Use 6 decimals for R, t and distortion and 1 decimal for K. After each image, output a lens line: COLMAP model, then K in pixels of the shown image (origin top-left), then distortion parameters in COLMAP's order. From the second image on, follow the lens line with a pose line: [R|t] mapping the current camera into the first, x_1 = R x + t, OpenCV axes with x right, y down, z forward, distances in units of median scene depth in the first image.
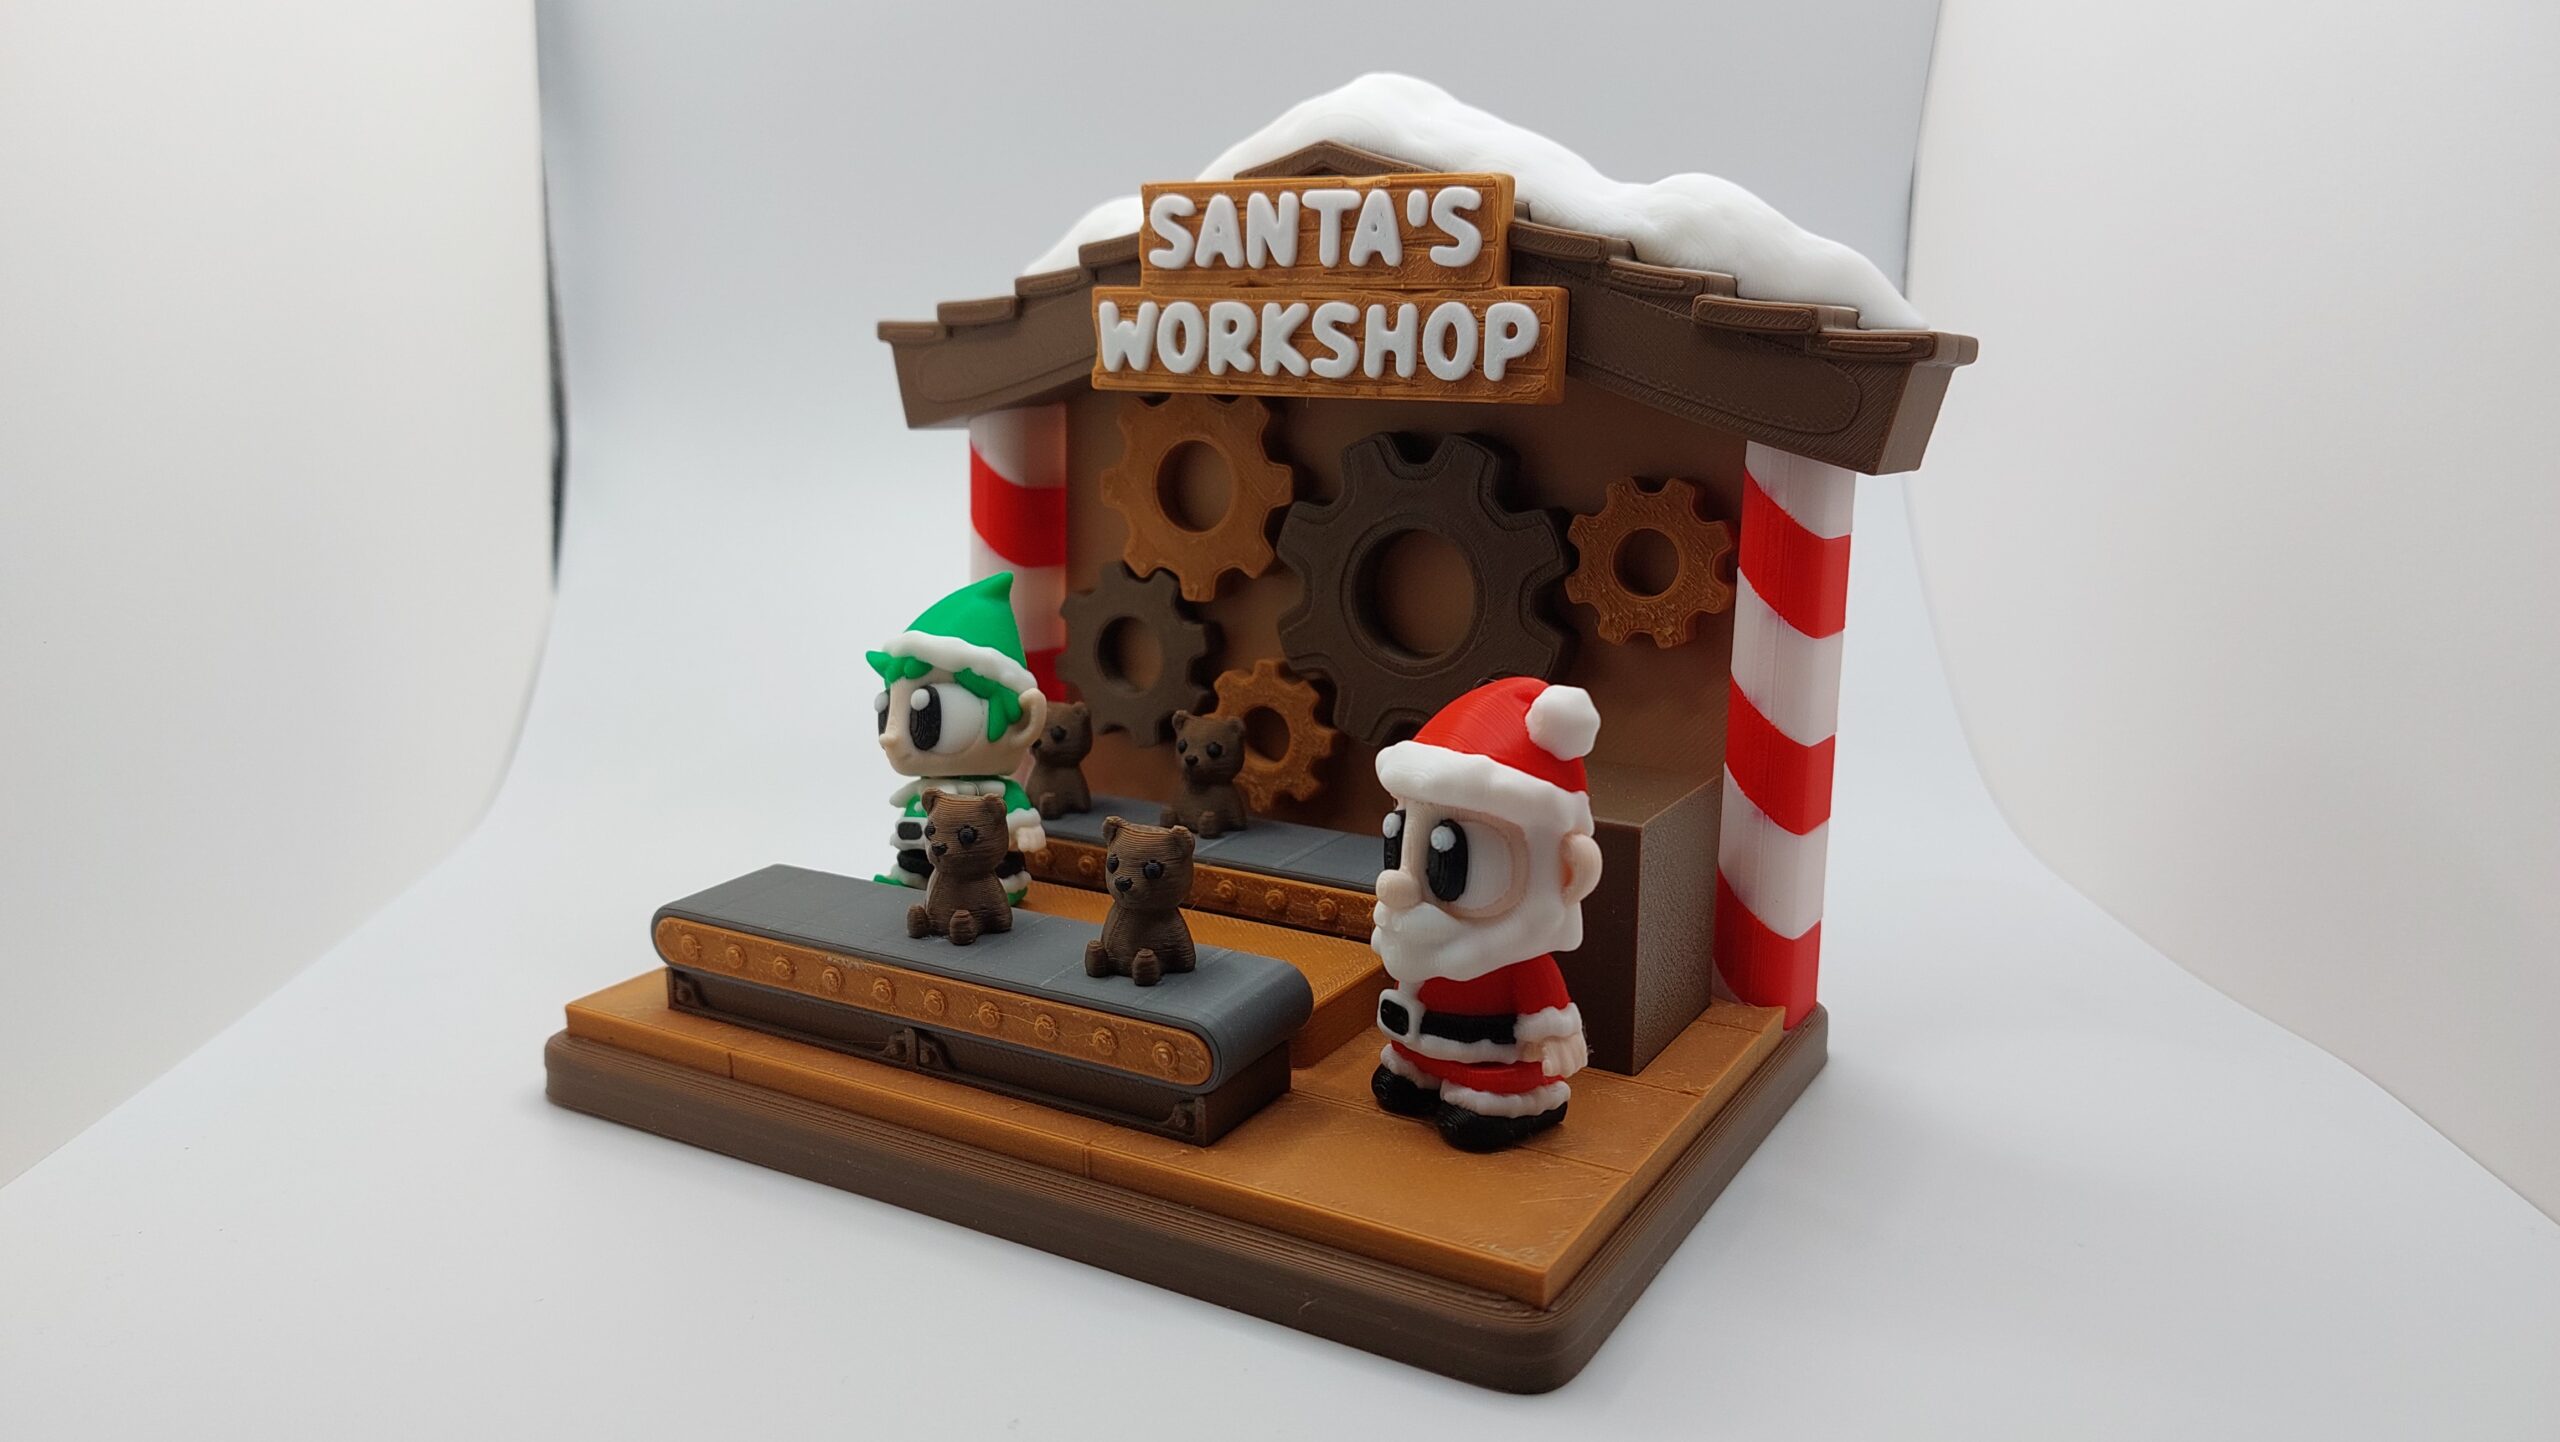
lens RADIAL K [[2080.2, 0, 1280.0], [0, 2080.2, 721.0], [0, 0, 1]] dist [0.001928, -0.000004]
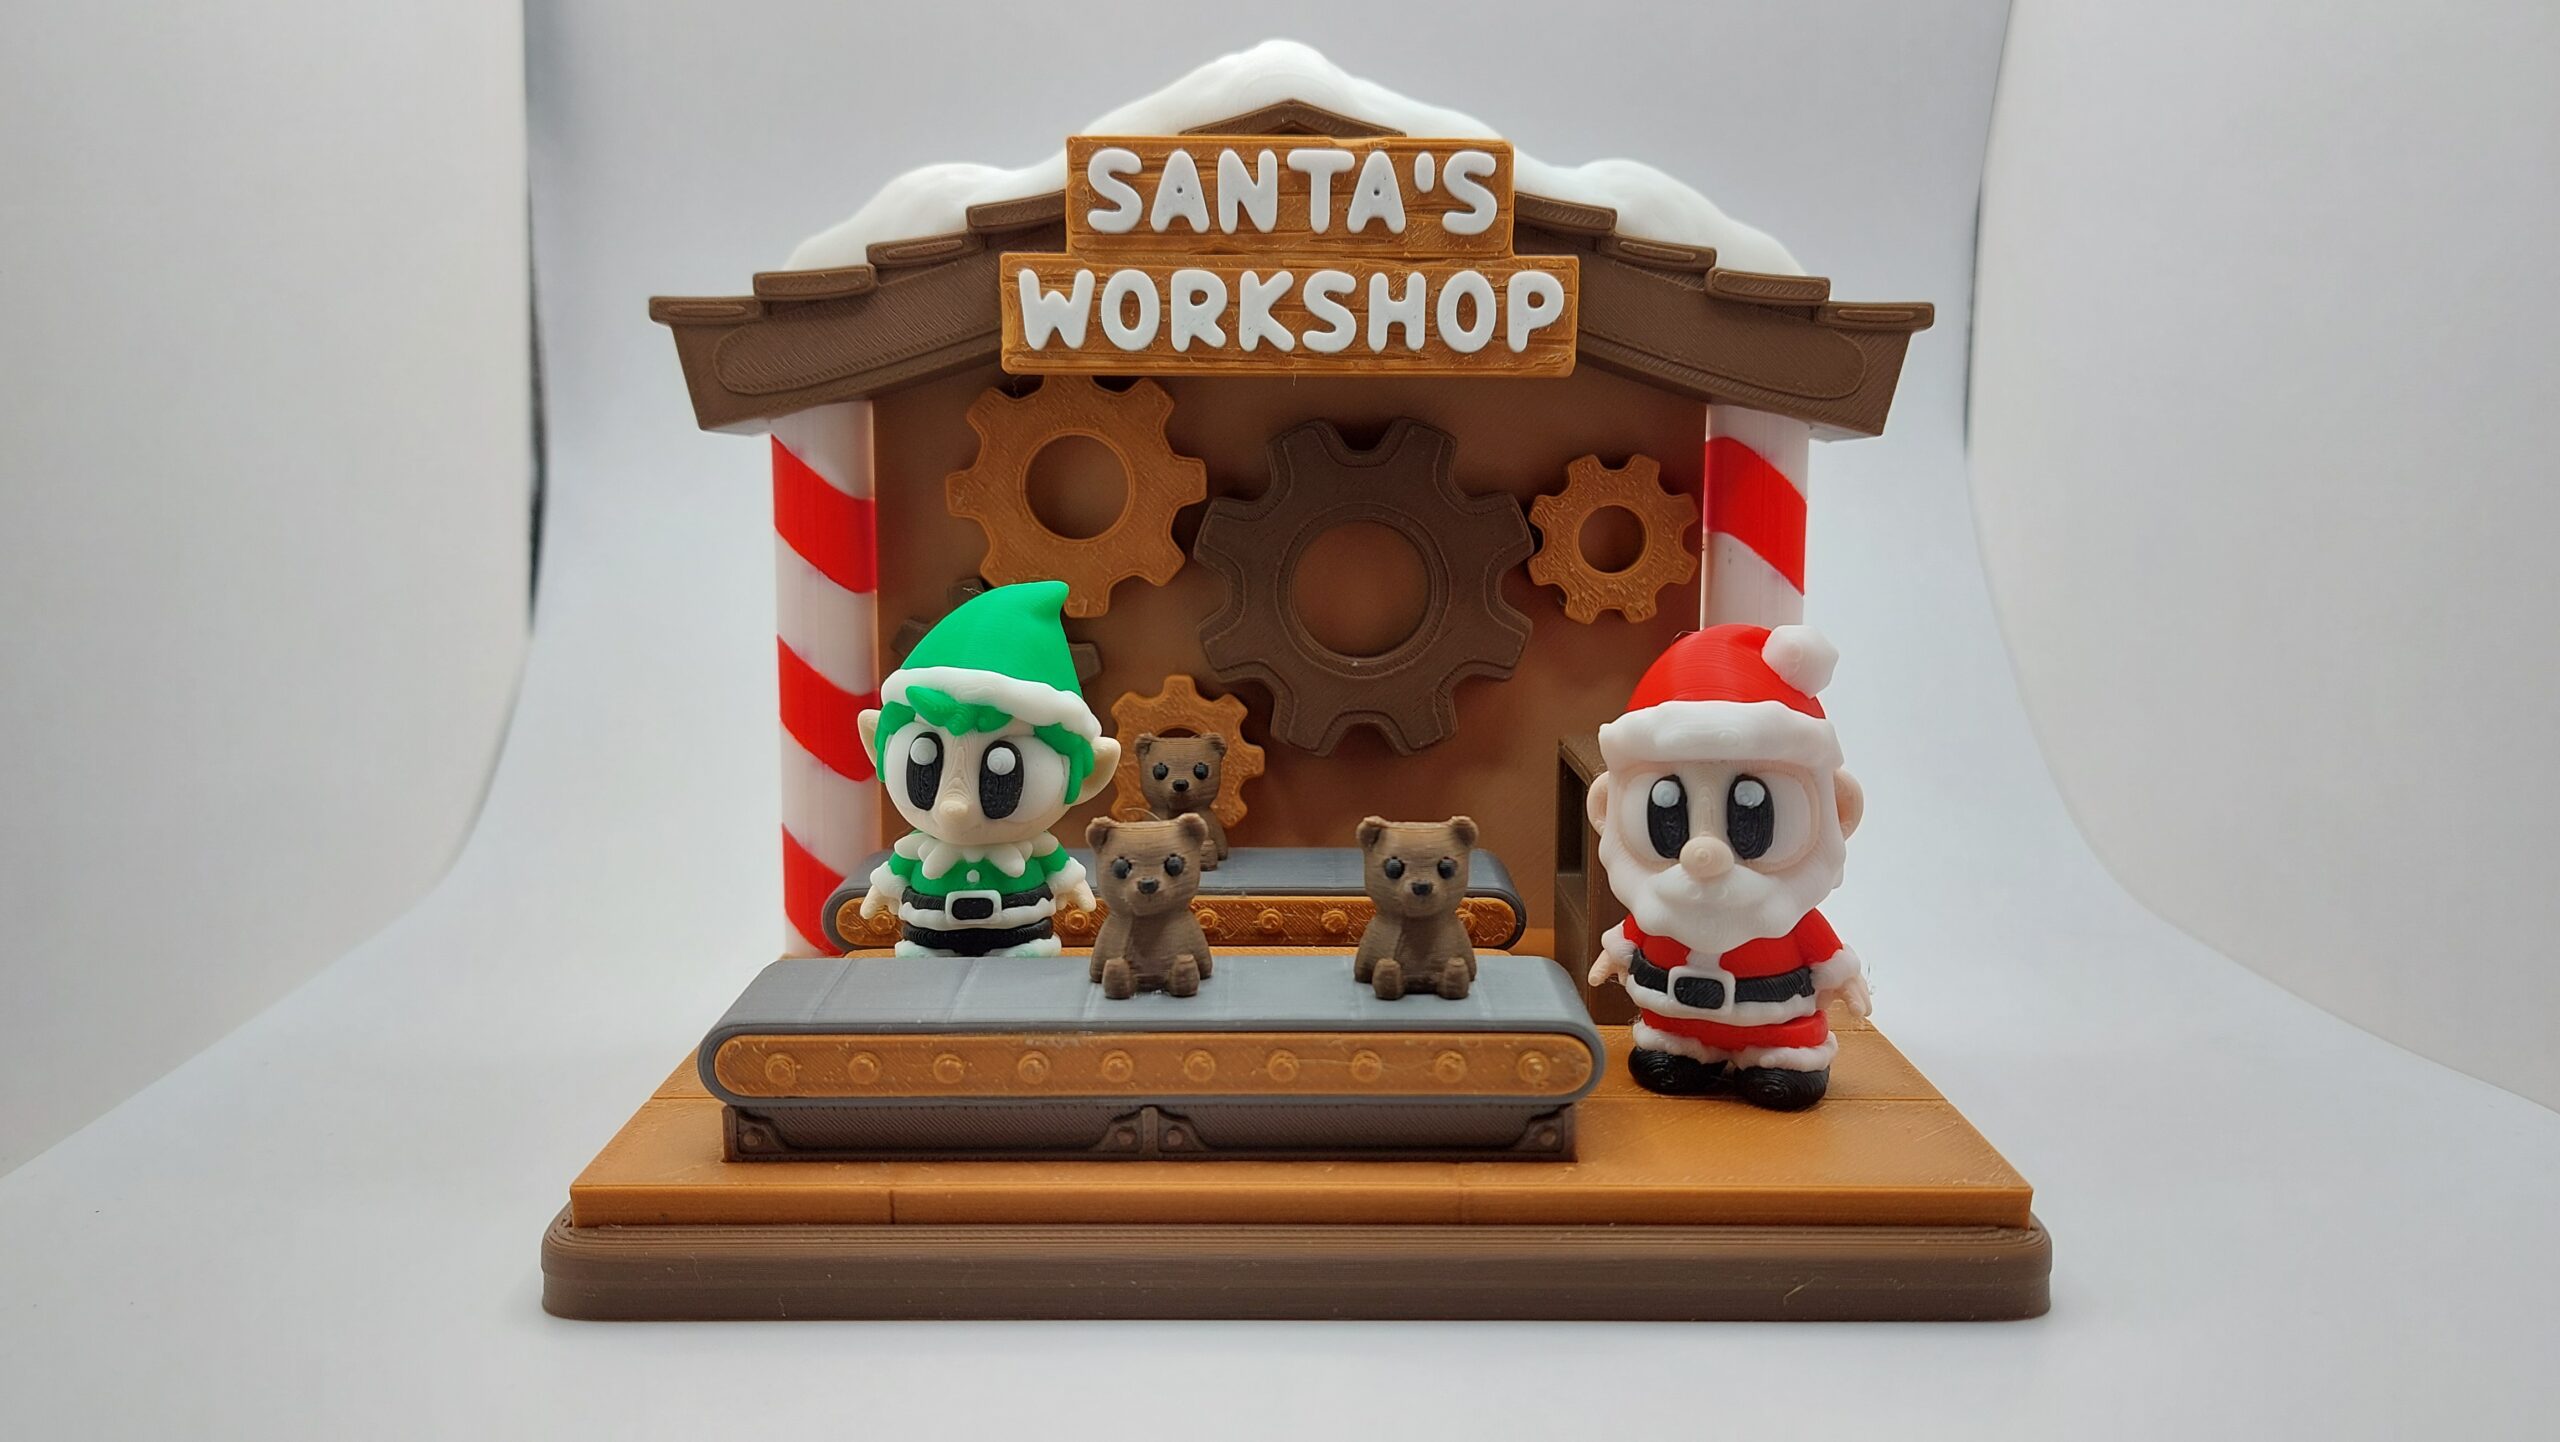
lens RADIAL K [[2080.2, 0, 1280.0], [0, 2080.2, 721.0], [0, 0, 1]] dist [0.001928, -0.000004]
pose [[0.839919, -0.075409, 0.537447, -0.503044], [0.108366, 0.993660, -0.029933, 0.023770], [-0.531783, 0.083382, 0.842766, 0.243550]]
